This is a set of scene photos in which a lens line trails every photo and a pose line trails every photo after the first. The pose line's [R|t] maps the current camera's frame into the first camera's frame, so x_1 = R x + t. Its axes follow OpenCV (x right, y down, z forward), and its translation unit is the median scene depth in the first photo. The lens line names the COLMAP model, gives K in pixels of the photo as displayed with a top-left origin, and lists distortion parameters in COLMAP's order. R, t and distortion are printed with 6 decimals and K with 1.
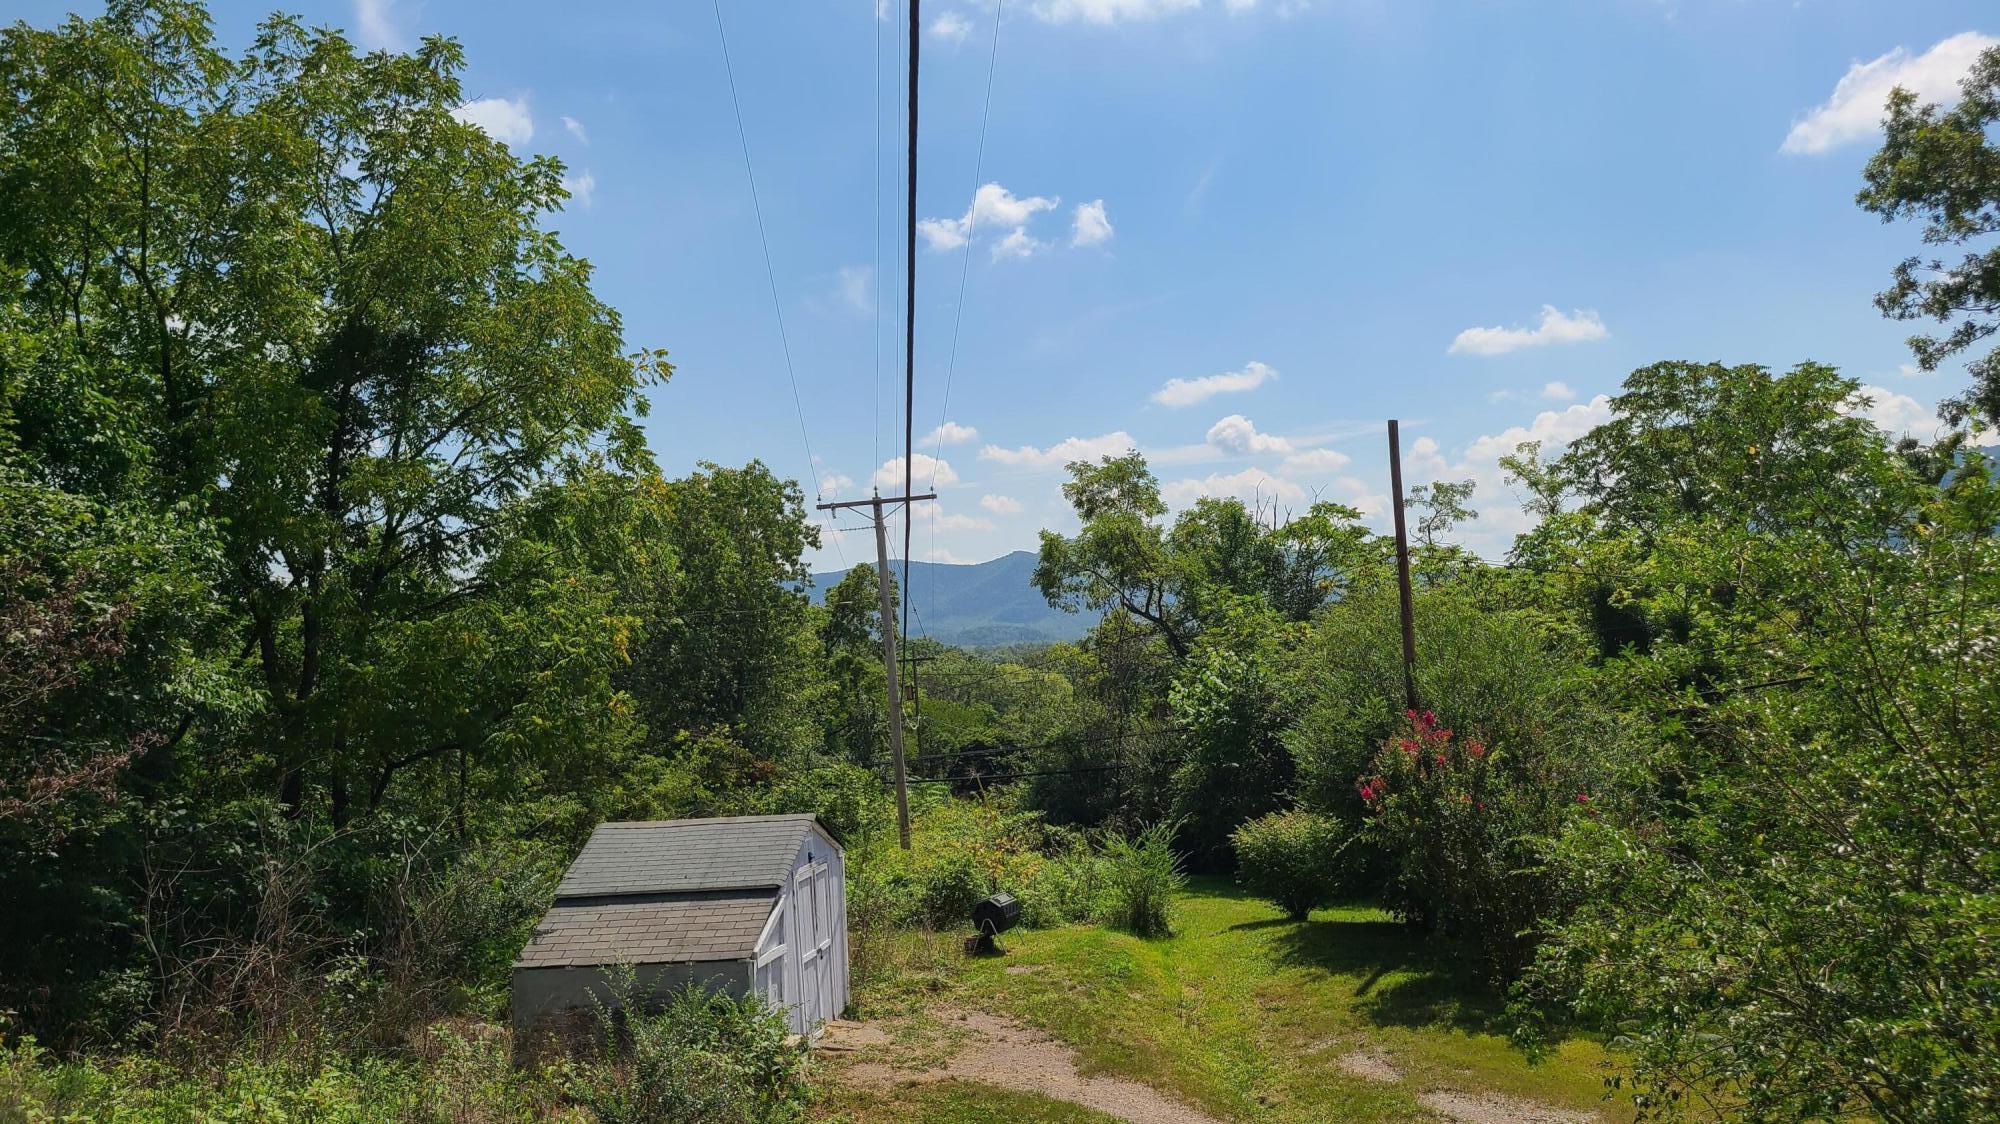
lens RADIAL K [[1493.6, 0, 1026.8], [0, 1493.6, 590.0], [0, 0, 1]] dist [0.044007, -0.020071]
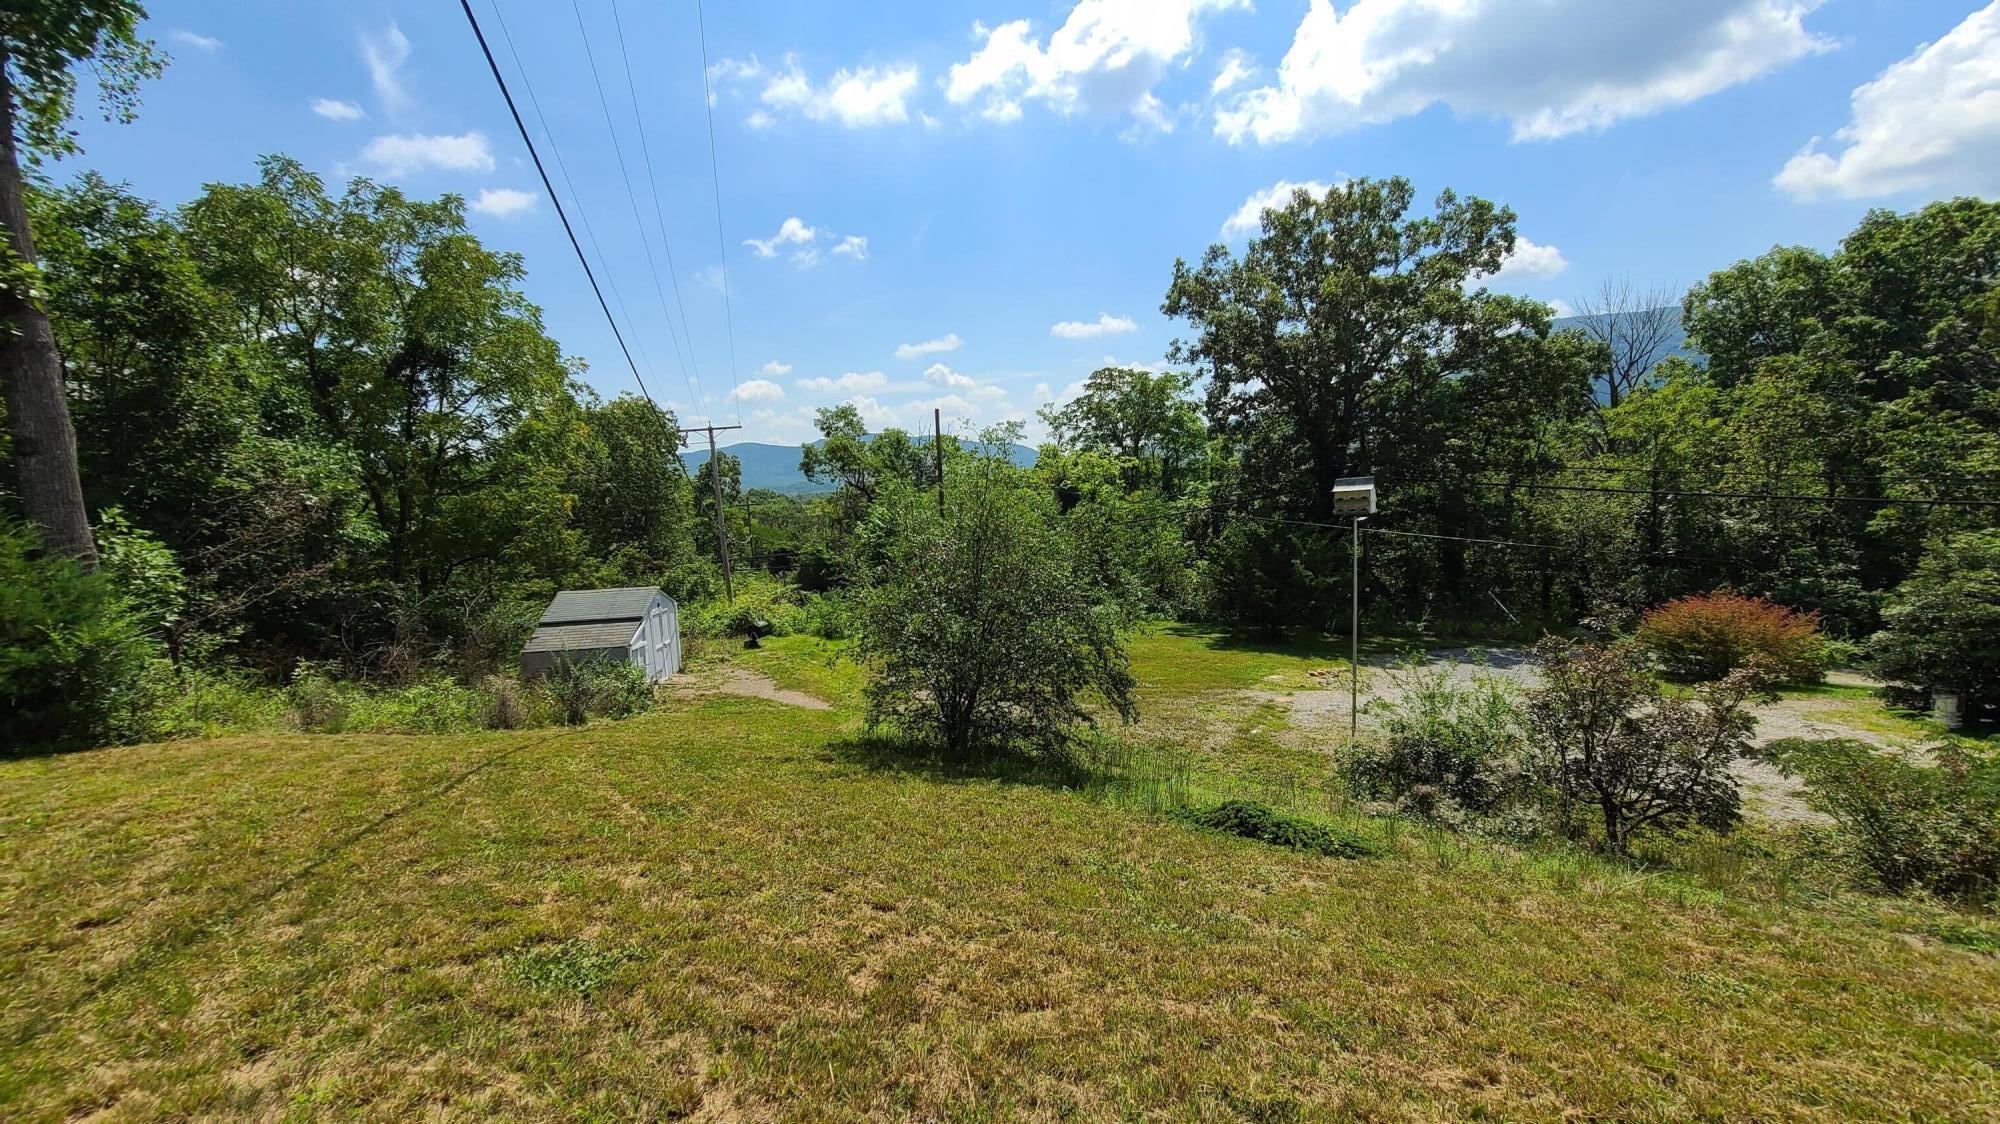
lens RADIAL K [[815.5, 0, 991.2], [0, 815.5, 585.3], [0, 0, 1]] dist [-0.001970, -0.000451]
pose [[0.980535, -0.011071, 0.196030, 0.073124], [-0.018172, 0.989006, 0.146752, -0.029294], [-0.195500, -0.147457, 0.969555, -0.203870]]
